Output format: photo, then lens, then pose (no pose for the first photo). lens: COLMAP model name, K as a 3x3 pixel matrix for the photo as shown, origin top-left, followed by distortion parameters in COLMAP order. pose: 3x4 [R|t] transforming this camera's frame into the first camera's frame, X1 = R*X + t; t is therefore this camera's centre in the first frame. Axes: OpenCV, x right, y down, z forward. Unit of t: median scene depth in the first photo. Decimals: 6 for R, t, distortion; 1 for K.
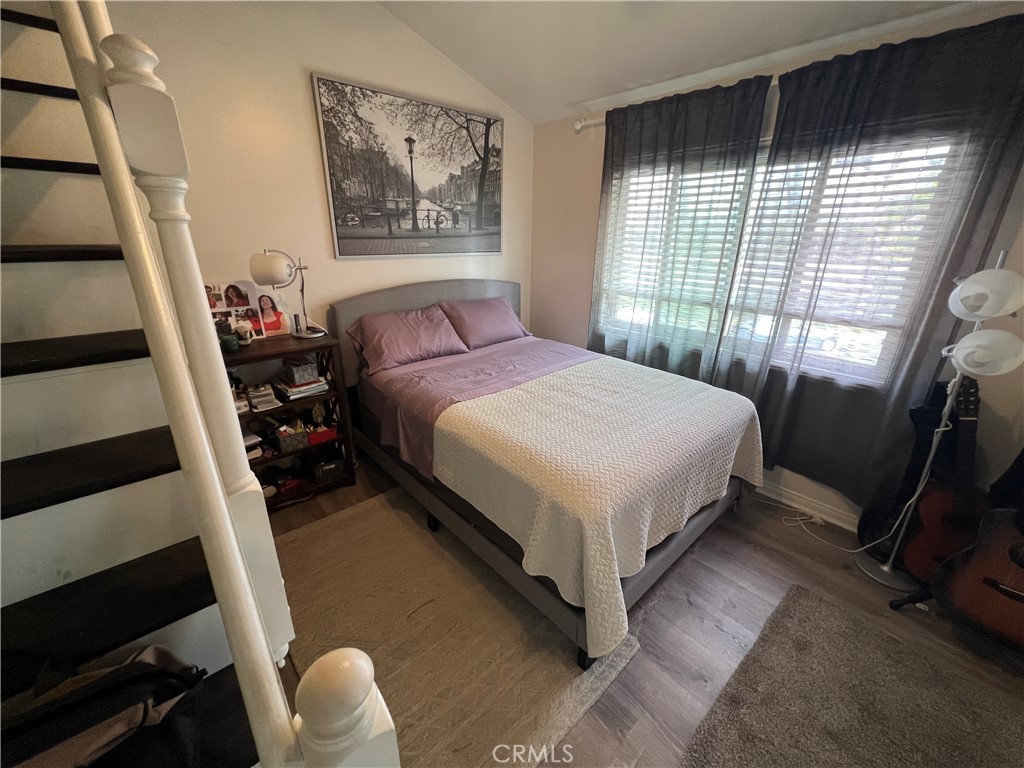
lens RADIAL K [[407.9, 0, 512.0], [0, 407.9, 384.0], [0, 0, 1]] dist [0.000558, 0.000091]
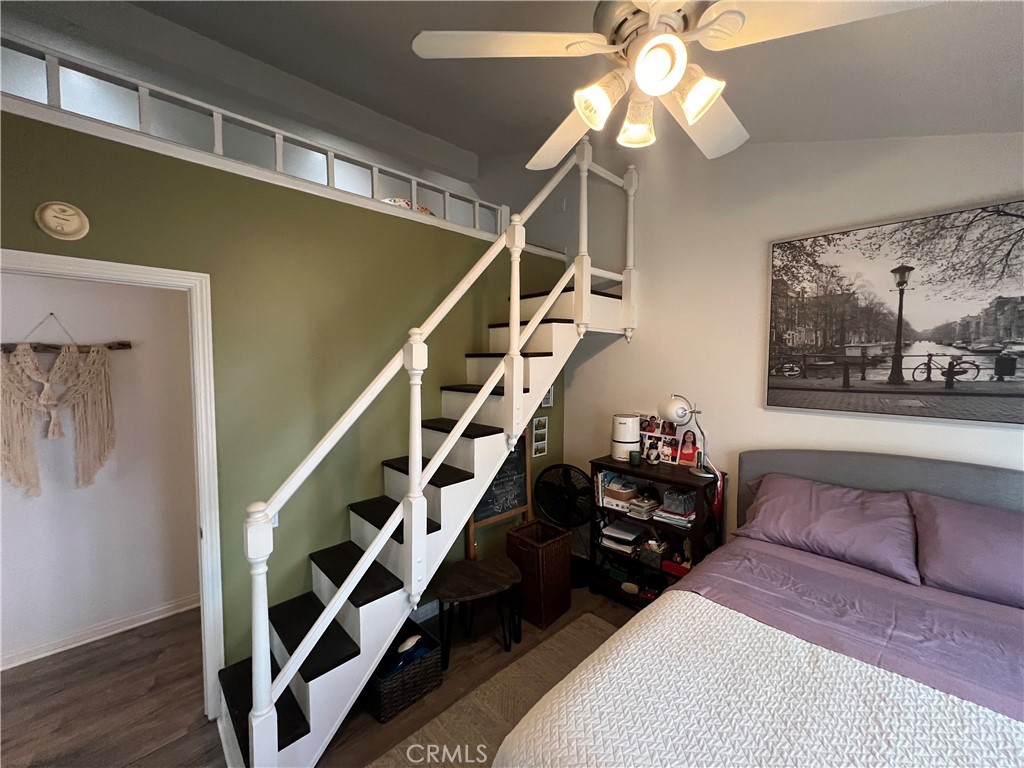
lens RADIAL K [[407.9, 0, 512.0], [0, 407.9, 384.0], [0, 0, 1]] dist [0.000558, 0.000091]
pose [[0.037886, 0.046458, -0.998202, 0.470325], [-0.348742, 0.936727, 0.030360, -0.176914], [0.936453, 0.346965, 0.051691, 0.367713]]
